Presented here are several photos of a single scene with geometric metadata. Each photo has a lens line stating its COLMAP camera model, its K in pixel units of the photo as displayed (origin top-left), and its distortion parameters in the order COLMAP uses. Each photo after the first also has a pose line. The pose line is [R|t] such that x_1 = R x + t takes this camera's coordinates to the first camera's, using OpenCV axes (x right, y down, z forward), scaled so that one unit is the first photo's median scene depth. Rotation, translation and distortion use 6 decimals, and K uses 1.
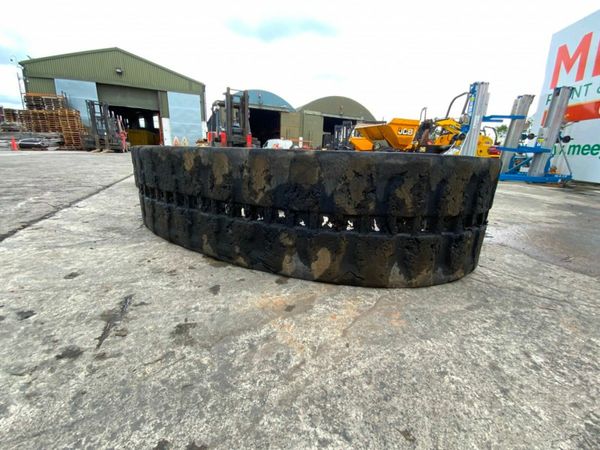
lens RADIAL K [[246.1, 0, 301.6], [0, 246.1, 225.3], [0, 0, 1]] dist [0.005285, -0.008958]
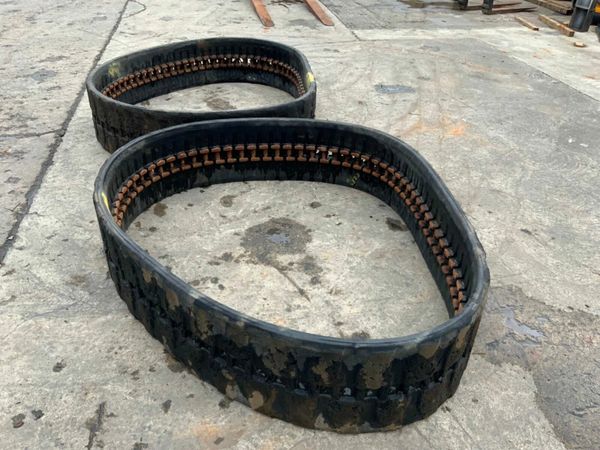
lens RADIAL K [[500.3, 0, 298.5], [0, 500.3, 226.0], [0, 0, 1]] dist [0.070817, -0.139138]
pose [[0.971949, 0.116812, -0.204130, 0.632617], [-0.052795, 0.954153, 0.294627, -1.262618], [0.229187, -0.275586, 0.933555, -0.847553]]
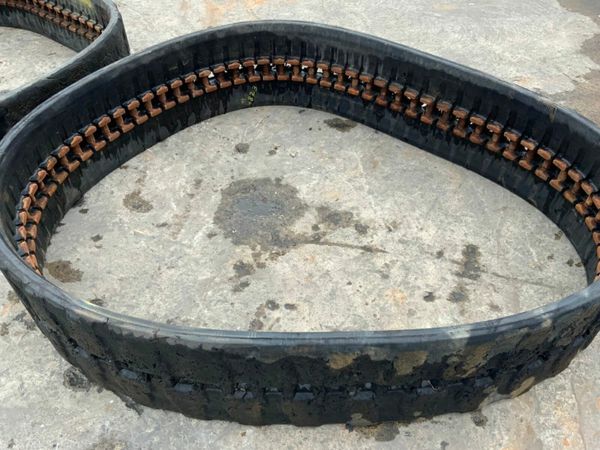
lens RADIAL K [[500.3, 0, 302.5], [0, 500.3, 228.7], [0, 0, 1]] dist [0.070817, -0.139138]
pose [[0.841349, -0.414238, 0.347188, -0.959729], [0.180560, 0.820862, 0.541833, -1.413895], [-0.509441, -0.393183, 0.765426, 0.245417]]
